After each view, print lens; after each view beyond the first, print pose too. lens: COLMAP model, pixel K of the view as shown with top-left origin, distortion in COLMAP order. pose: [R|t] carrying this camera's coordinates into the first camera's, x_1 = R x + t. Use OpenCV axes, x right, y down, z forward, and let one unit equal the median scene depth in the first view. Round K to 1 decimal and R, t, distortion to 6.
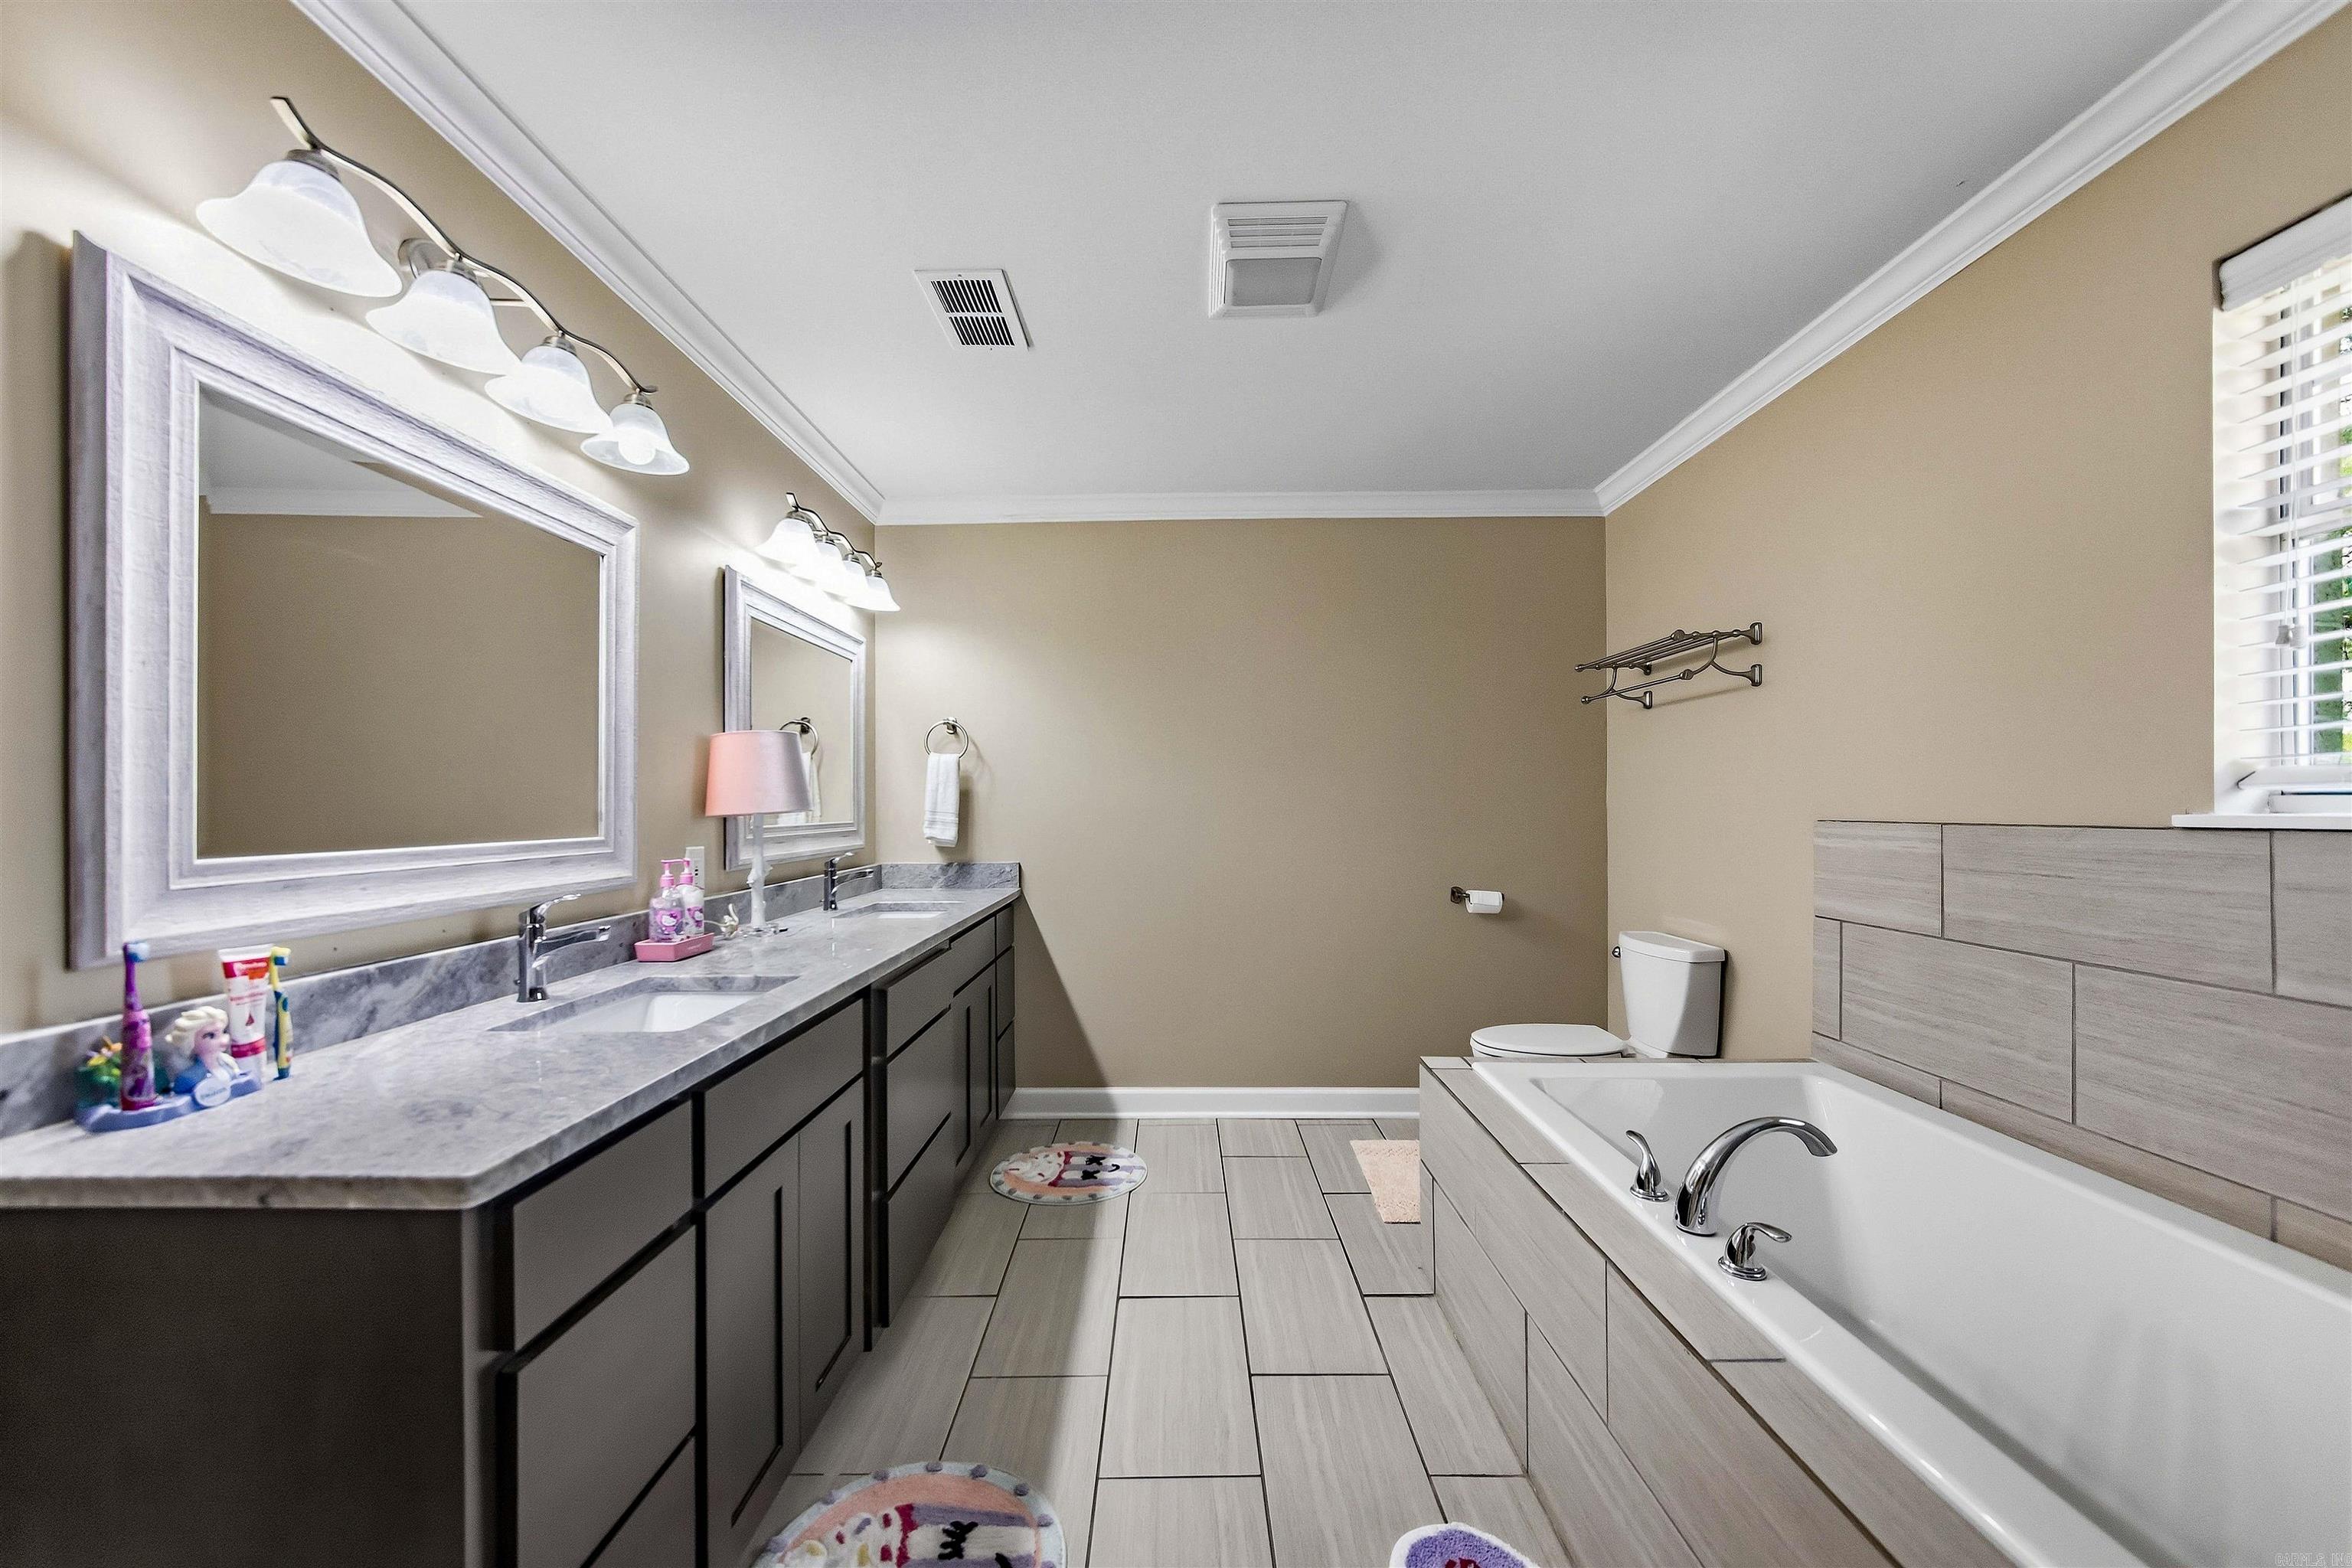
lens RADIAL K [[907.3, 0, 1176.0], [0, 907.3, 784.0], [0, 0, 1]] dist [0.000222, 0.000026]
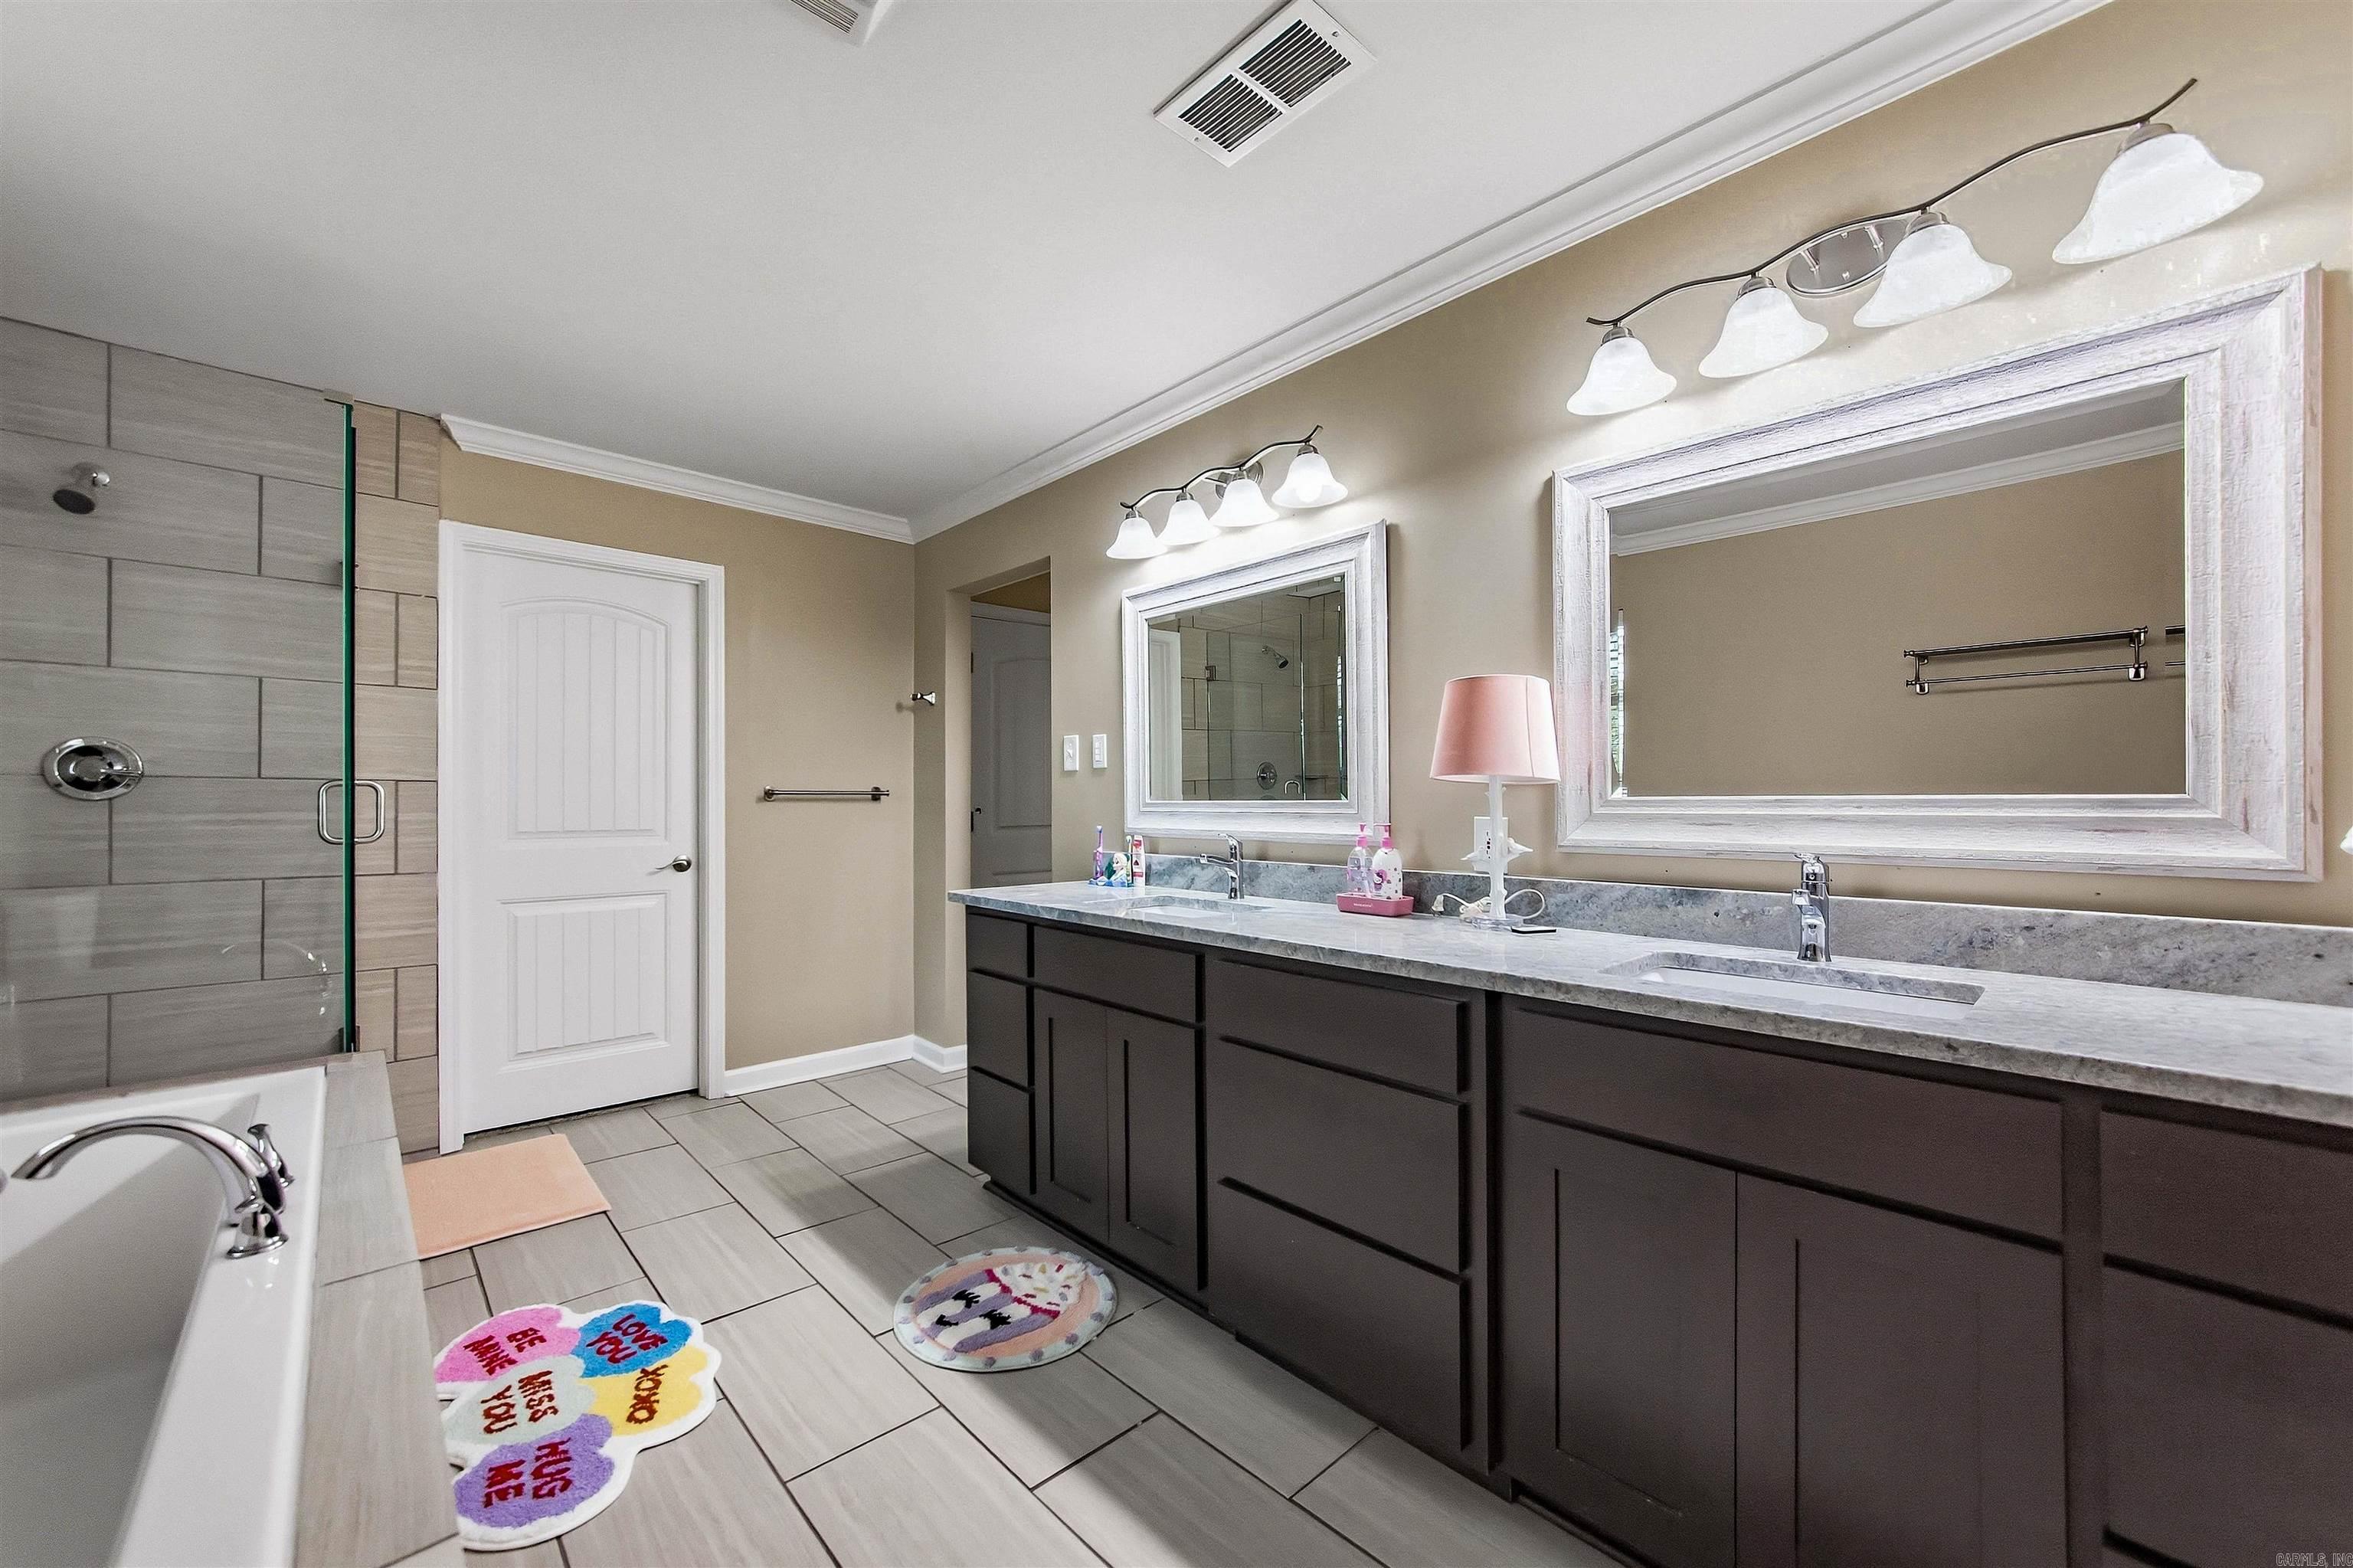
lens RADIAL K [[887.2, 0, 1176.5], [0, 887.2, 784.0], [0, 0, 1]] dist [-0.017228, -0.000020]
pose [[-0.728006, -0.008878, -0.685514, 0.362538], [0.022383, 0.999075, -0.036710, 0.074848], [0.685206, -0.042069, -0.727134, 1.693850]]
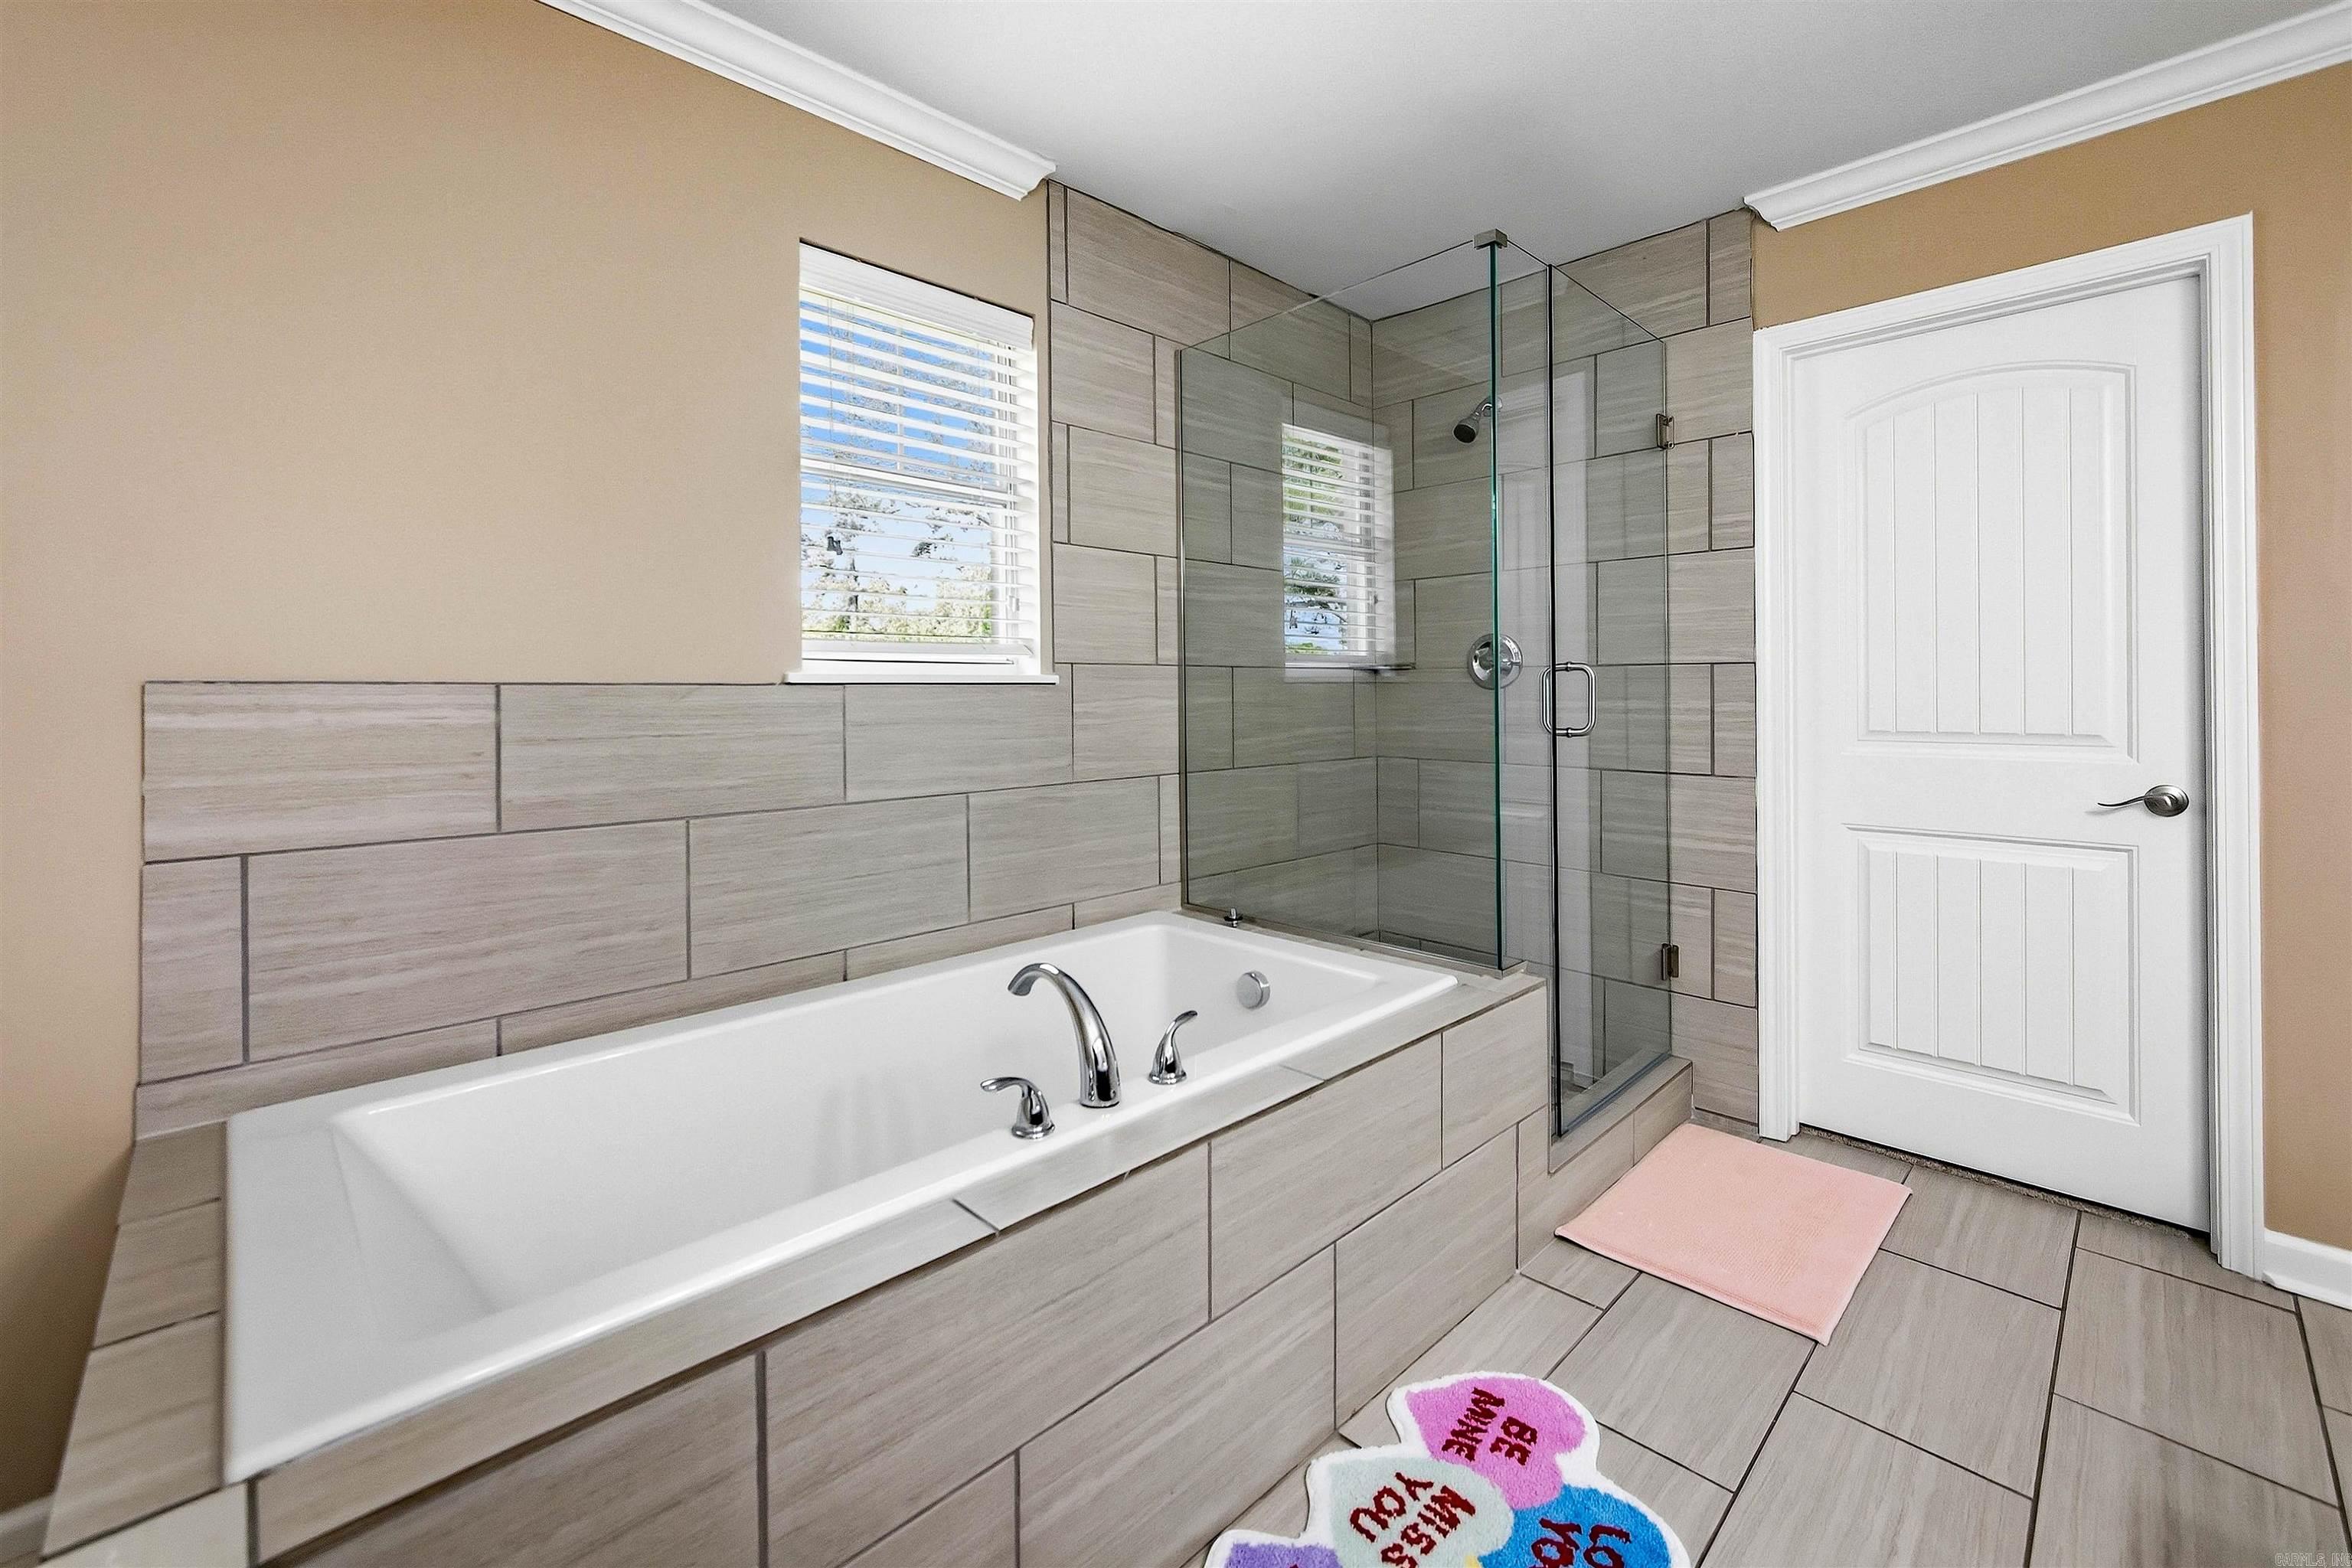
lens RADIAL K [[981.8, 0, 1171.8], [0, 981.8, 693.1], [0, 0, 1]] dist [-0.001119, -0.000067]
pose [[-0.699191, 0.008681, 0.714883, -0.149369], [-0.011188, 0.999671, -0.023082, 0.067322], [-0.714848, -0.024137, -0.698863, 1.224925]]
